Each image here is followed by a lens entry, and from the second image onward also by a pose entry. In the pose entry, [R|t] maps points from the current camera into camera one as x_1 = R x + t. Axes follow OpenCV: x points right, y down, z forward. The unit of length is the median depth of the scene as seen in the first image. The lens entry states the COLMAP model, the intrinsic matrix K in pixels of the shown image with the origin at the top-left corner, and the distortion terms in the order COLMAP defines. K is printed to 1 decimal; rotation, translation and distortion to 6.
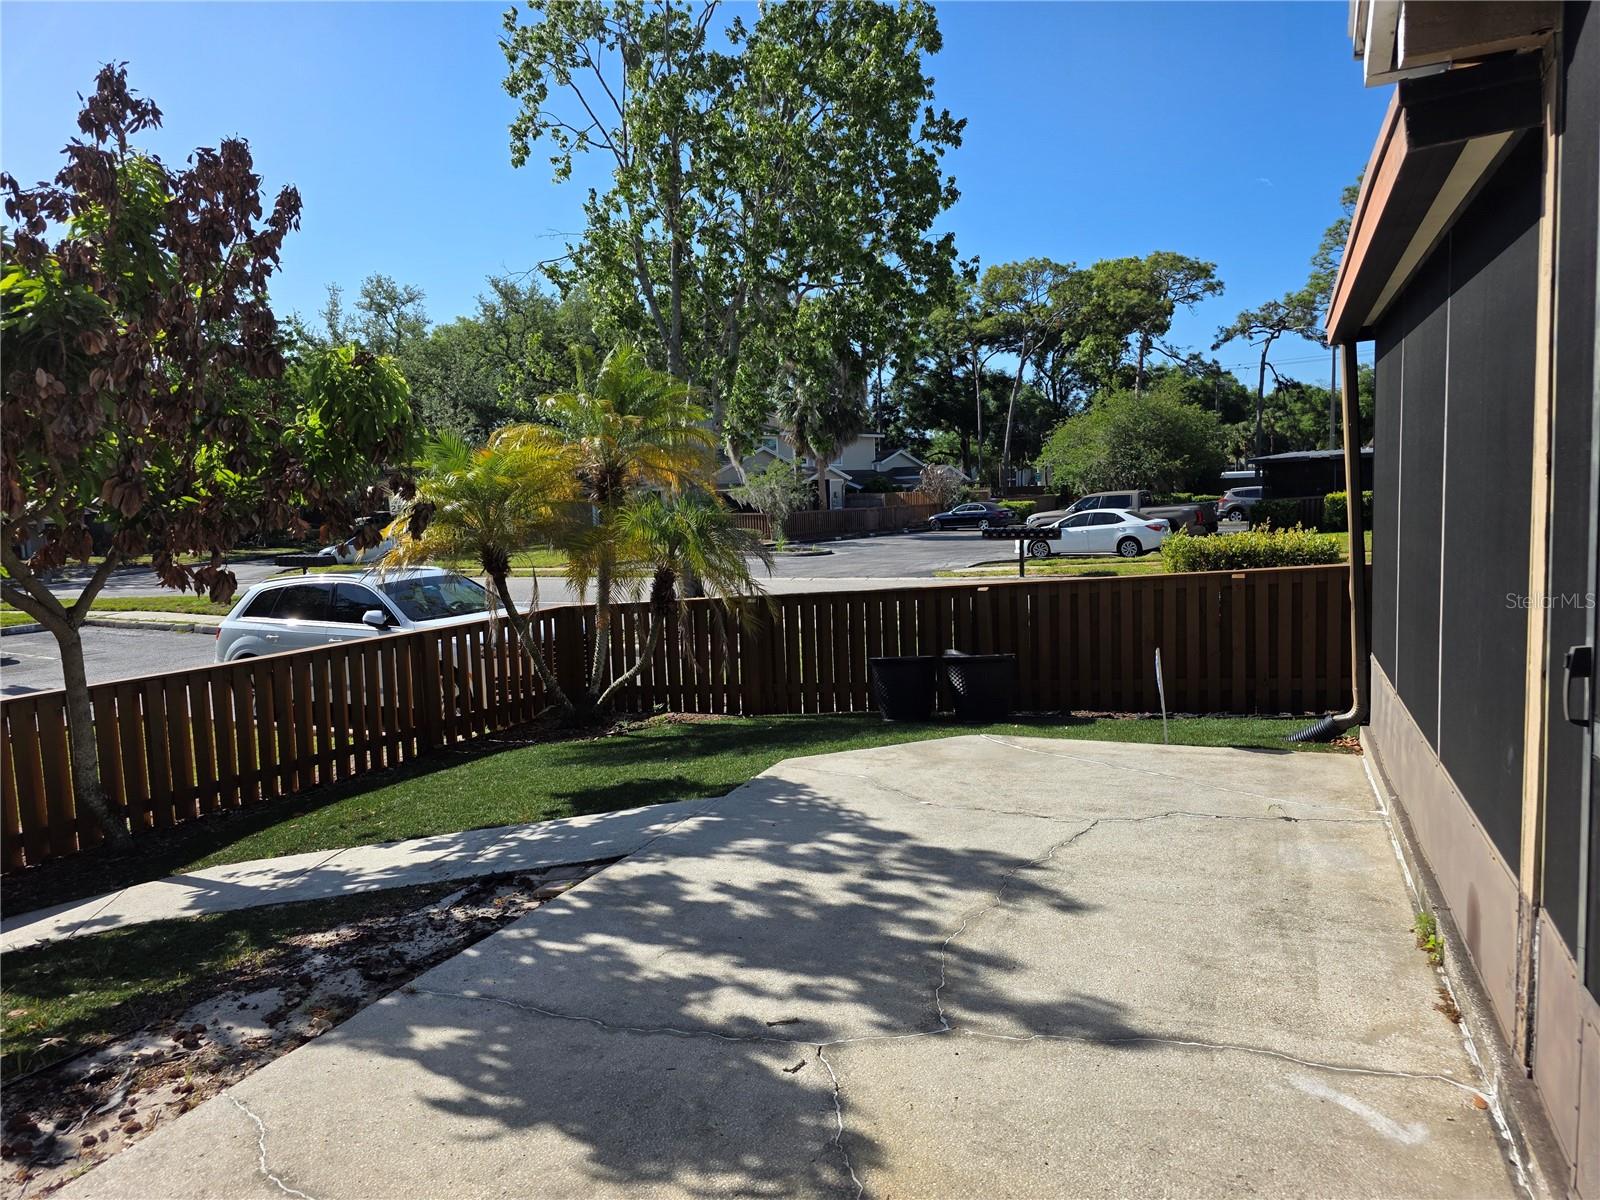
lens RADIAL K [[1073.8, 0, 781.7], [0, 1073.8, 611.5], [0, 0, 1]] dist [0.058810, -0.054291]
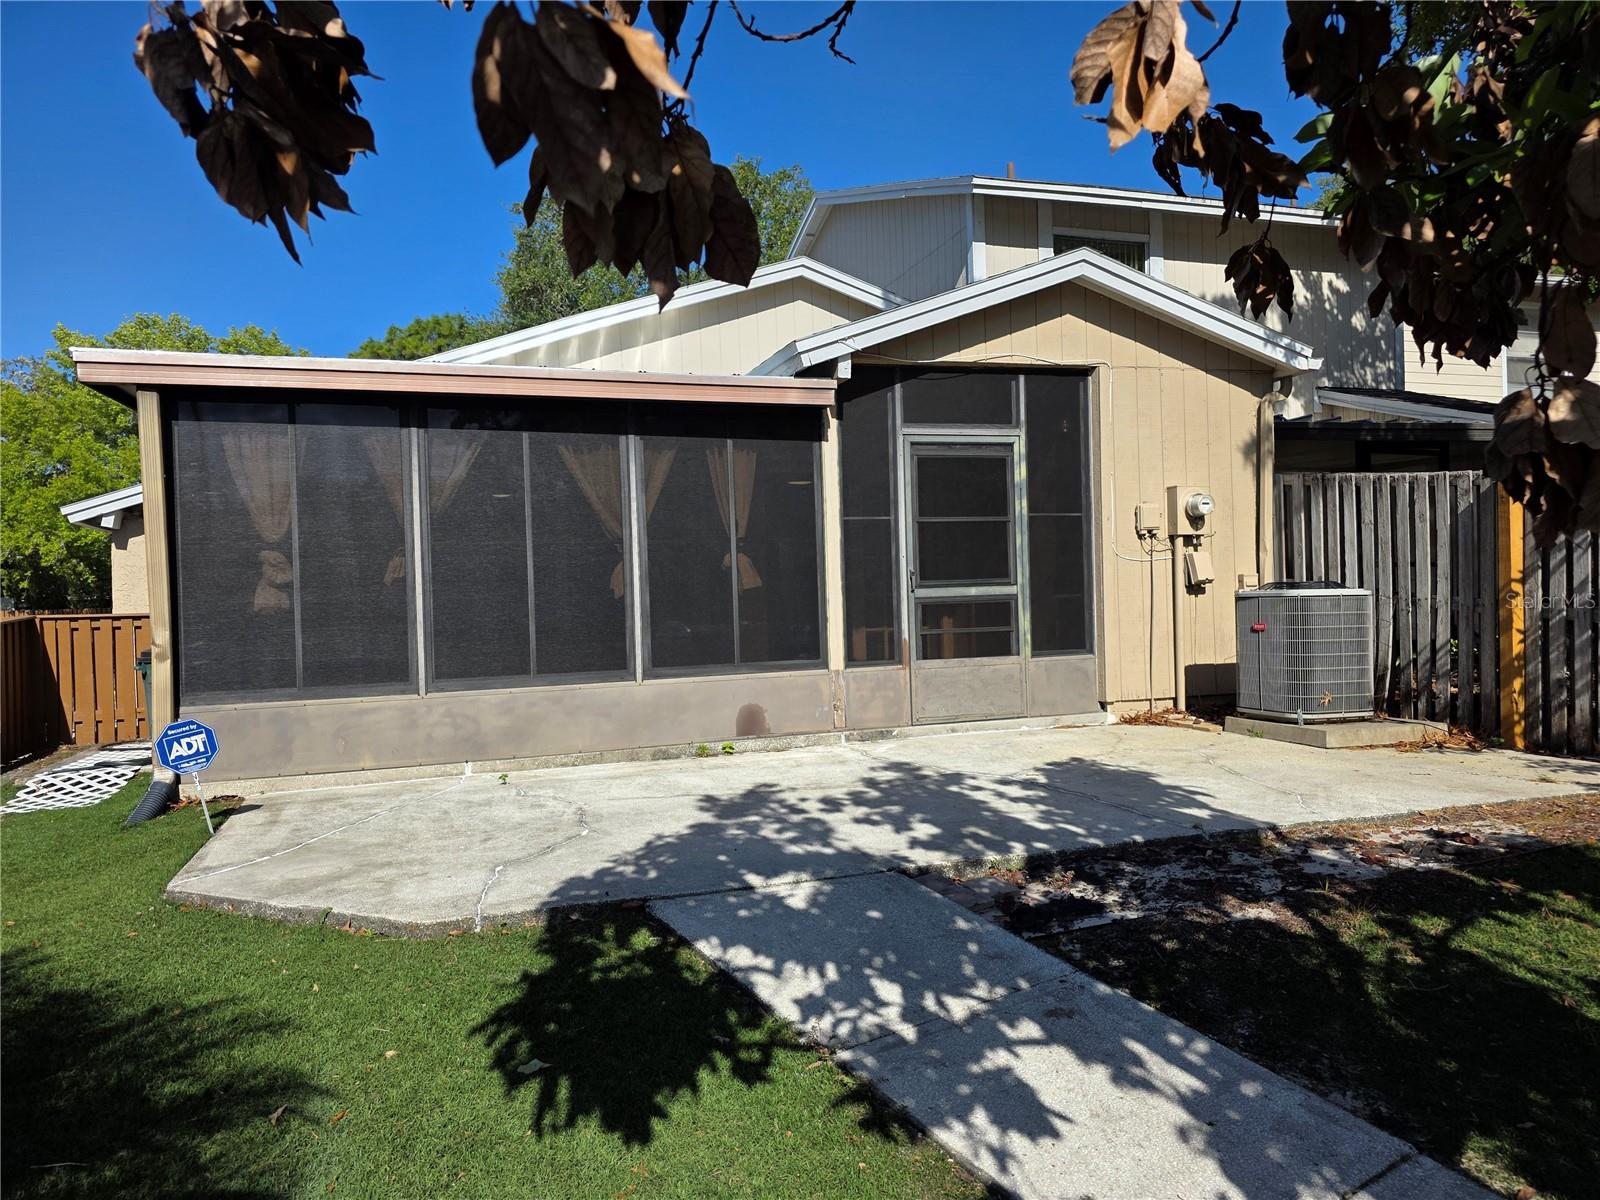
lens RADIAL K [[1068.6, 0, 790.0], [0, 1068.6, 602.0], [0, 0, 1]] dist [0.052777, -0.043502]
pose [[-0.668898, 0.058383, 0.741058, -0.632371], [0.139094, 0.989133, 0.047622, -0.033193], [-0.730224, 0.134931, -0.669751, 1.398876]]
